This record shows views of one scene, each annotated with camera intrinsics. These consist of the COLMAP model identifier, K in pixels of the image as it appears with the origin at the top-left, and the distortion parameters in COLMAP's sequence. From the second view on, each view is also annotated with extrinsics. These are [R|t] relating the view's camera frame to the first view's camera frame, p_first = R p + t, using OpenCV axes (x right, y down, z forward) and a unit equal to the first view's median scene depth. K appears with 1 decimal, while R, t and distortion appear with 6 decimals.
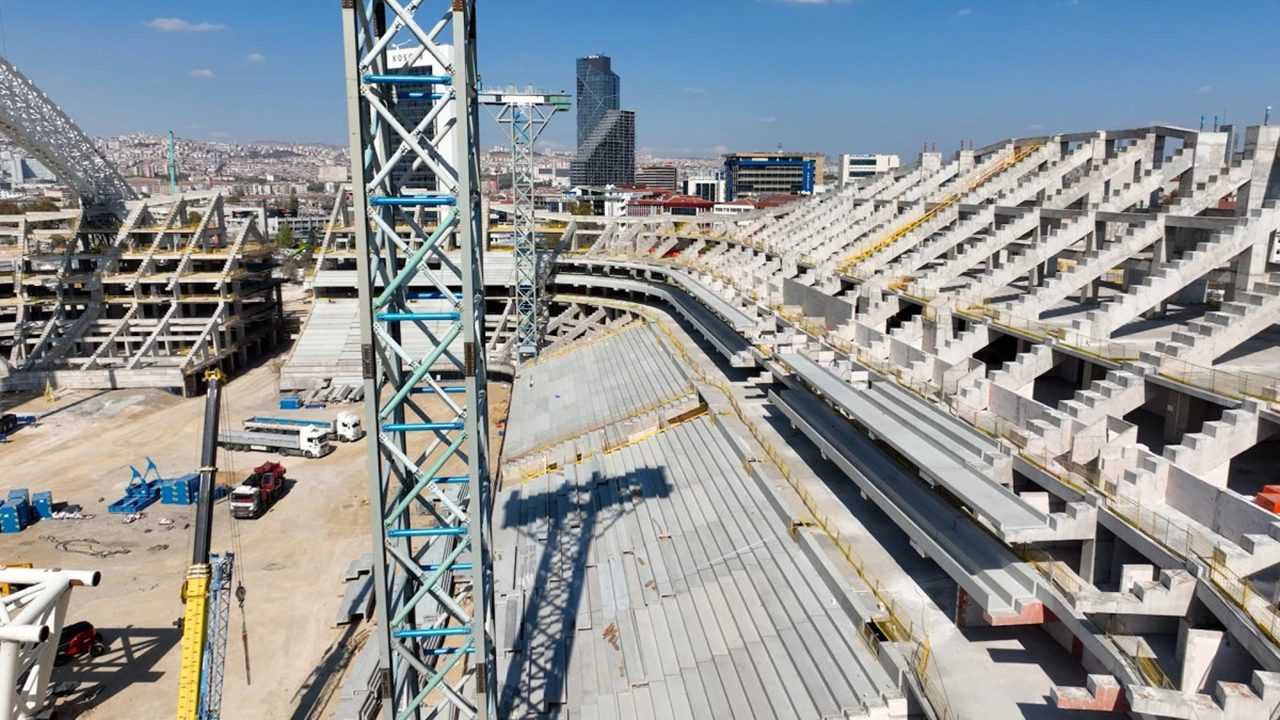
lens RADIAL K [[912.7, 0, 638.5], [0, 912.7, 363.8], [0, 0, 1]] dist [0.005135, 0.009087]
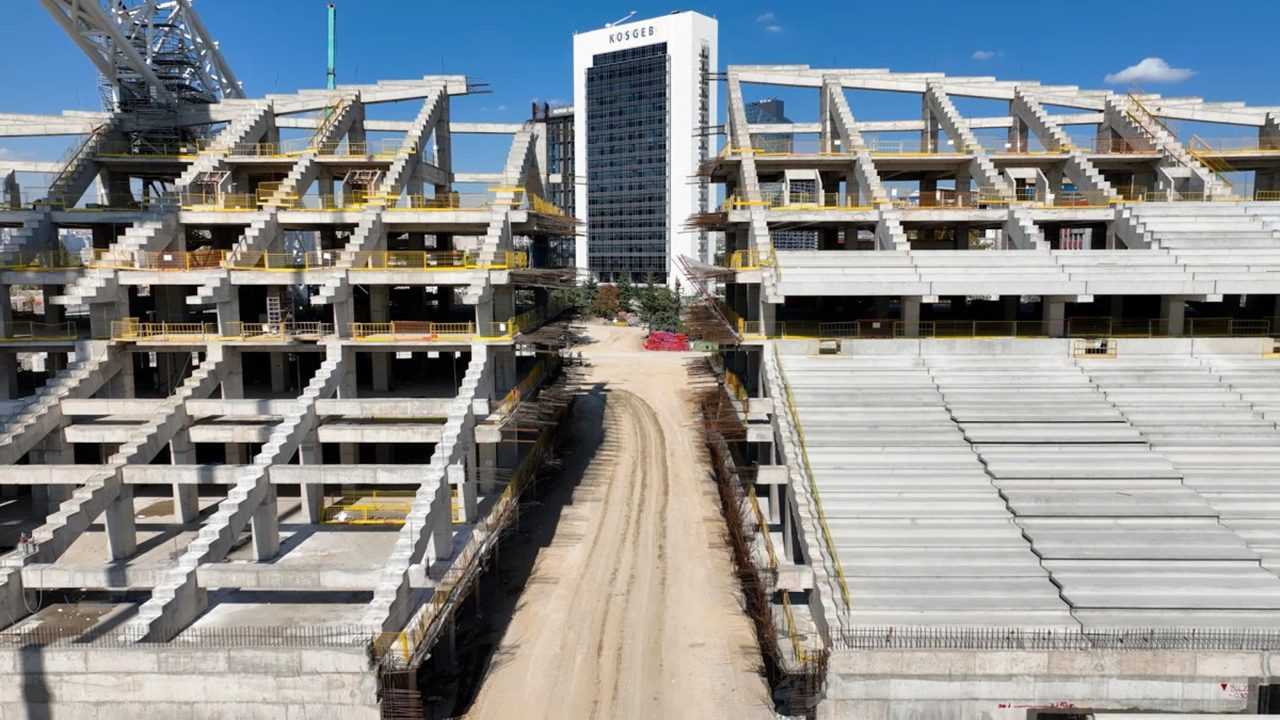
lens RADIAL K [[1055.0, 0, 640.1], [0, 1055.0, 363.5], [0, 0, 1]] dist [-0.077397, -0.006964]
pose [[0.989042, 0.003711, -0.147587, -0.353341], [-0.018891, 0.994647, -0.101591, -0.027962], [0.146420, 0.103266, 0.983818, 0.668289]]
